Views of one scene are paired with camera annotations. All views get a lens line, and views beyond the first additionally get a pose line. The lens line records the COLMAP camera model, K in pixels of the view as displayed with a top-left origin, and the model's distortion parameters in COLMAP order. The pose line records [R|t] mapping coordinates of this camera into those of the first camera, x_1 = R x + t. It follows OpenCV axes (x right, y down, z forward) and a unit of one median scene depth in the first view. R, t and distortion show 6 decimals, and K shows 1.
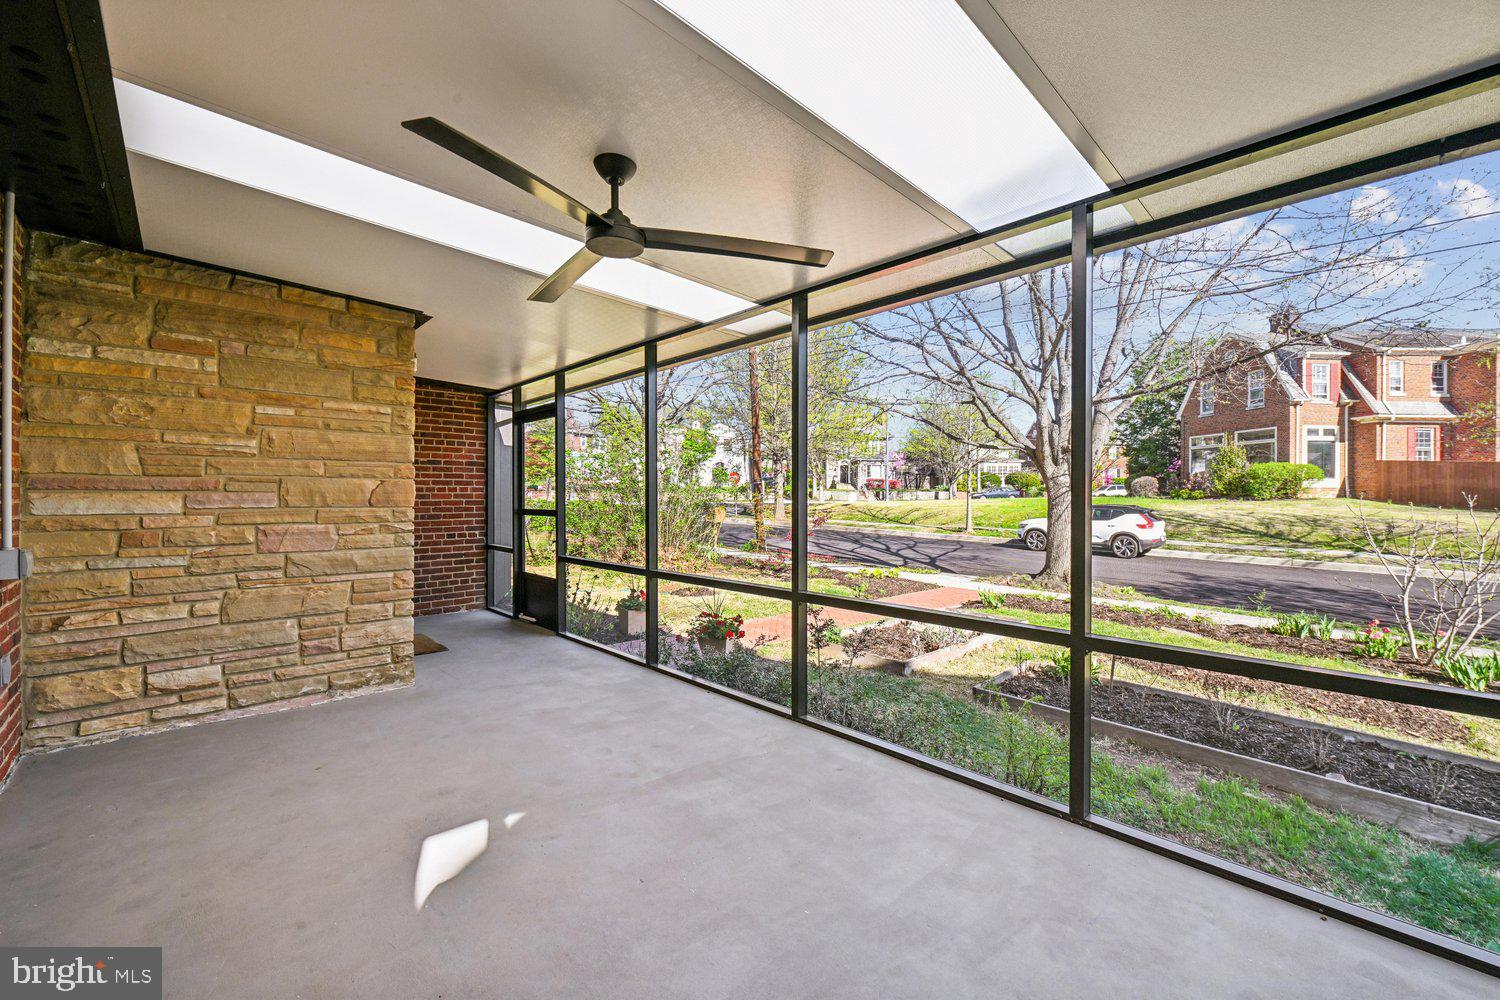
lens RADIAL K [[594.9, 0, 754.3], [0, 594.9, 503.7], [0, 0, 1]] dist [0.002255, 0.000222]
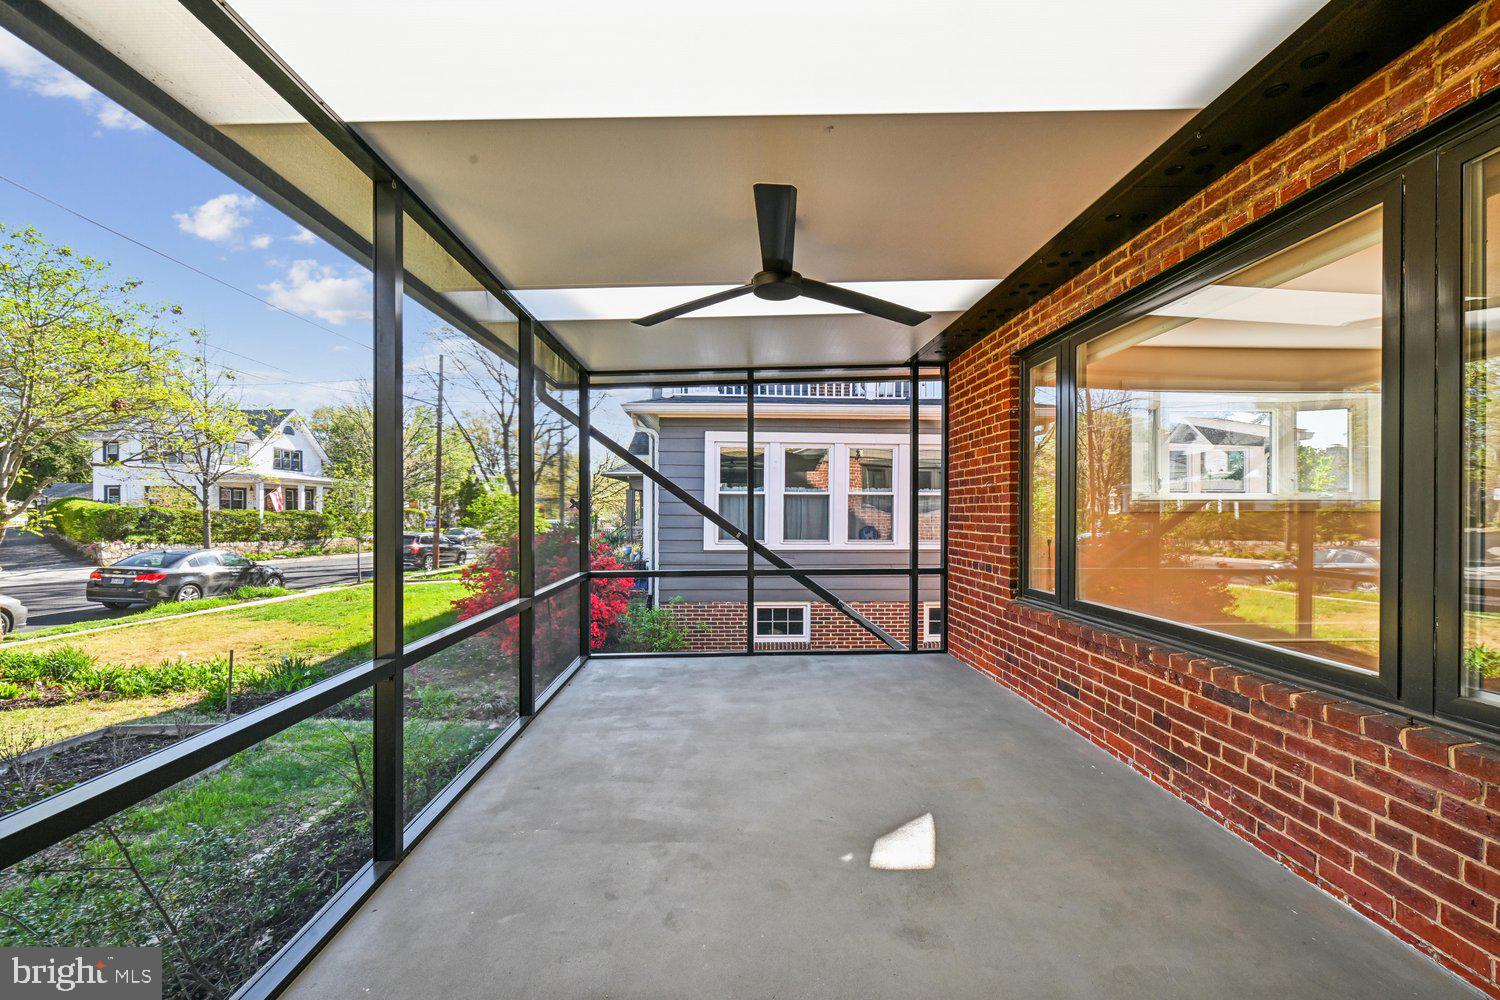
lens RADIAL K [[594.9, 0, 754.3], [0, 594.9, 503.7], [0, 0, 1]] dist [0.002255, 0.000222]
pose [[-0.745772, 0.005580, 0.666178, -0.081906], [0.006887, 0.999976, -0.000666, -0.001152], [-0.666166, 0.004091, -0.745792, 0.158661]]
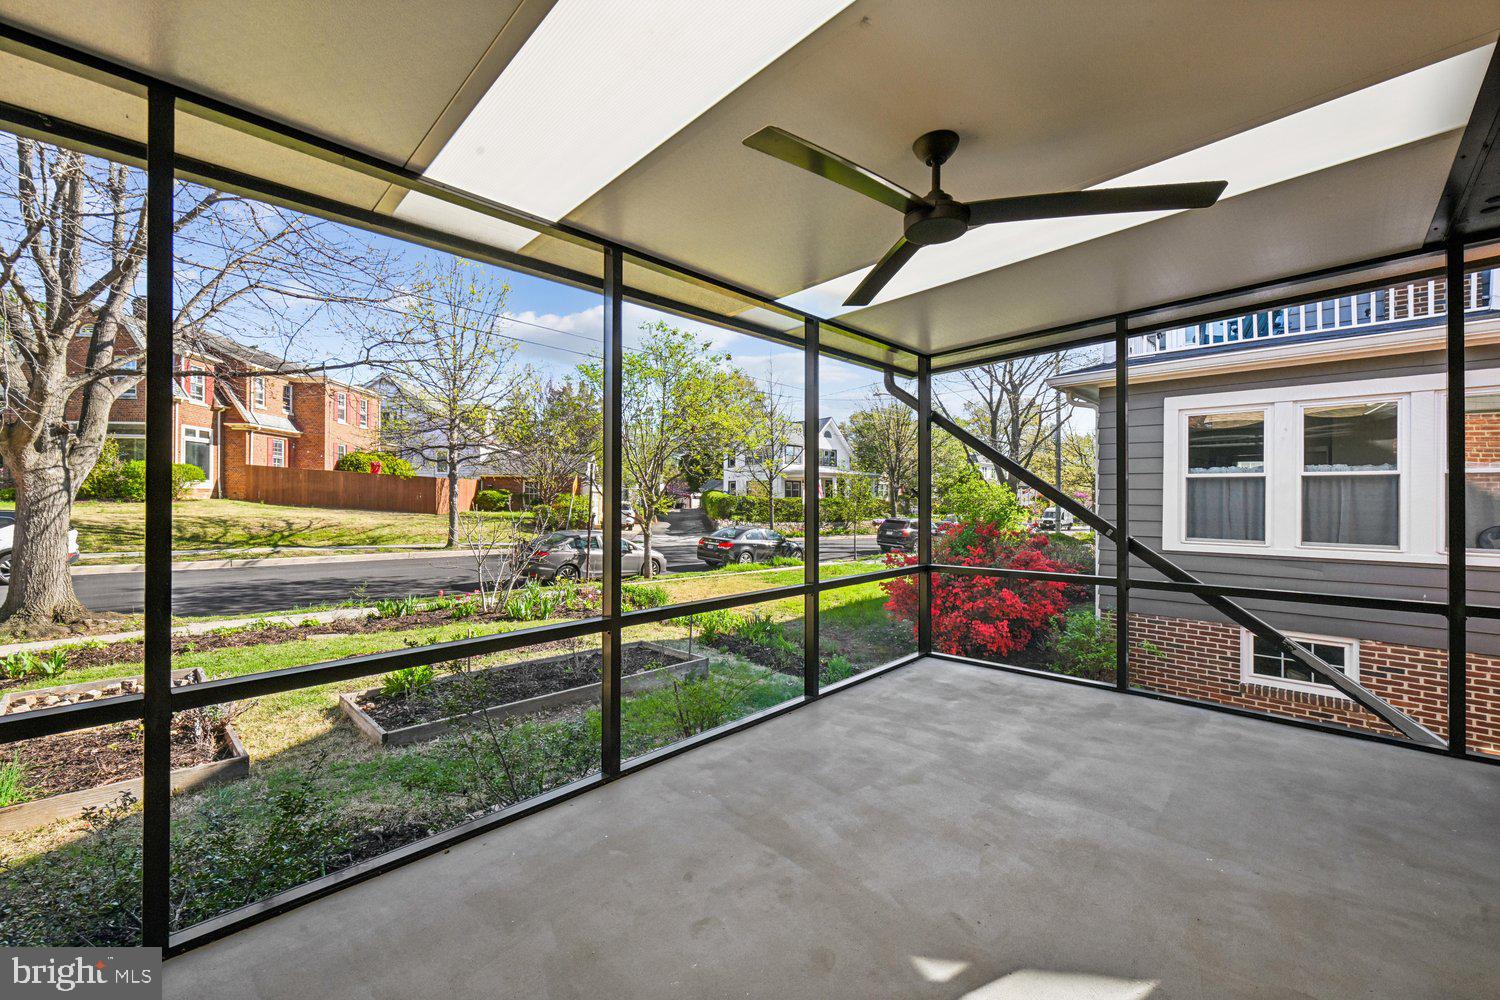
lens RADIAL K [[601.4, 0, 752.5], [0, 601.4, 490.4], [0, 0, 1]] dist [0.002056, 0.000273]
pose [[-0.035187, 0.010753, 0.999323, -0.097061], [0.013595, 0.999855, -0.010280, -0.001257], [-0.999288, 0.013224, -0.035328, 0.109793]]
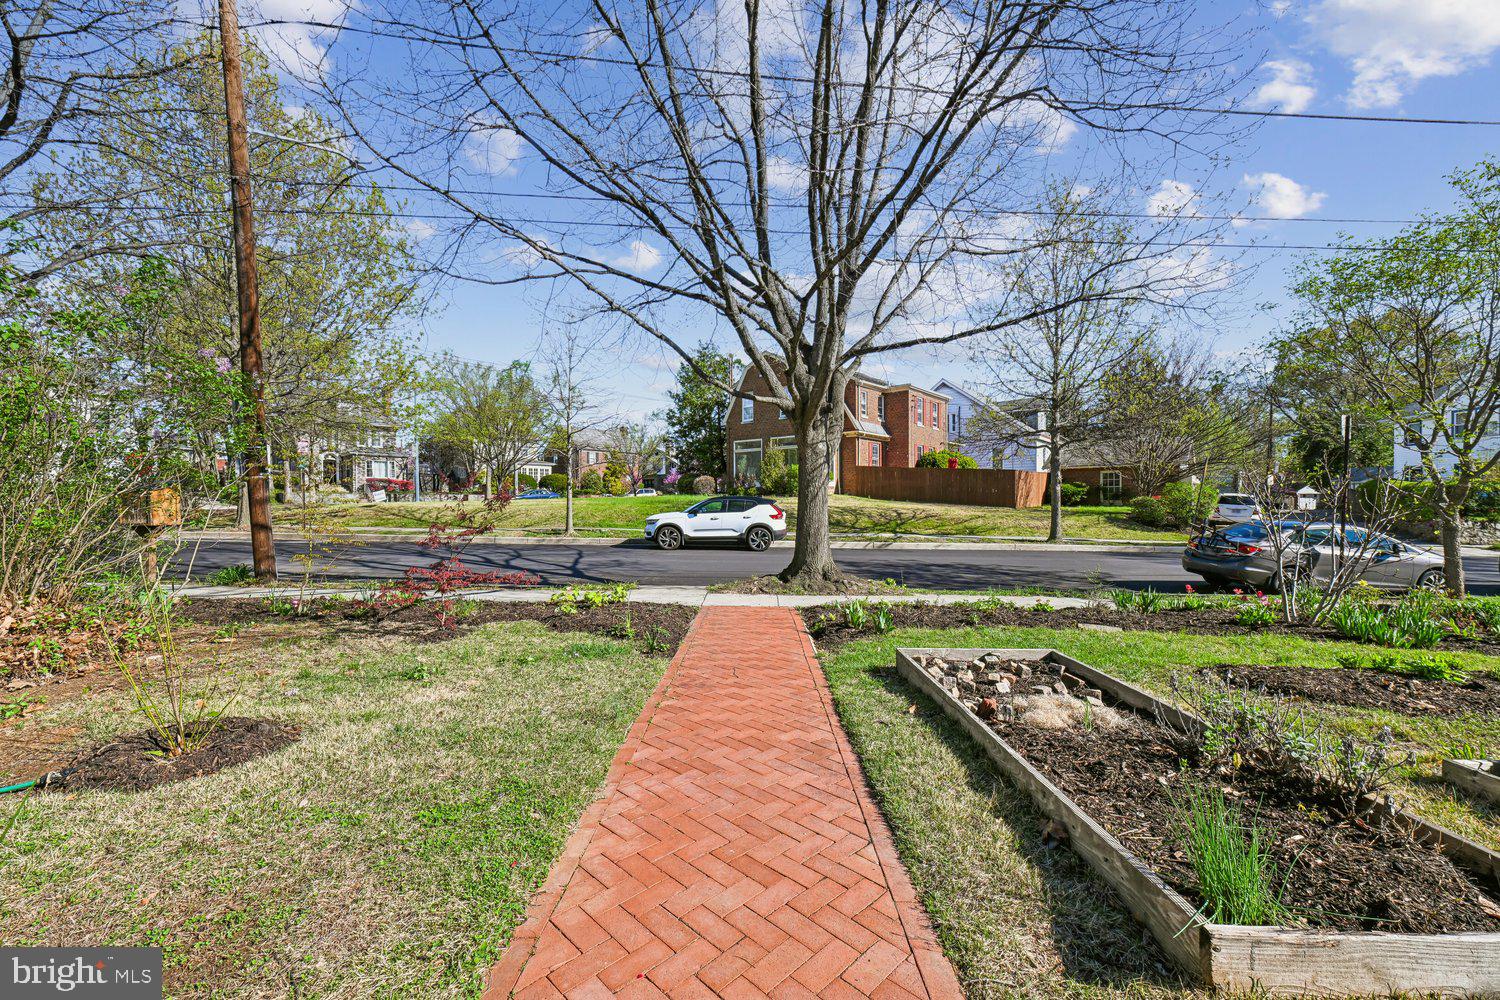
lens RADIAL K [[594.9, 0, 754.3], [0, 594.9, 503.7], [0, 0, 1]] dist [0.002255, 0.000222]
pose [[0.698405, -0.006363, 0.715675, -0.048637], [0.016289, 0.999843, -0.007006, 0.016526], [-0.715517, 0.016550, 0.698399, 0.251249]]
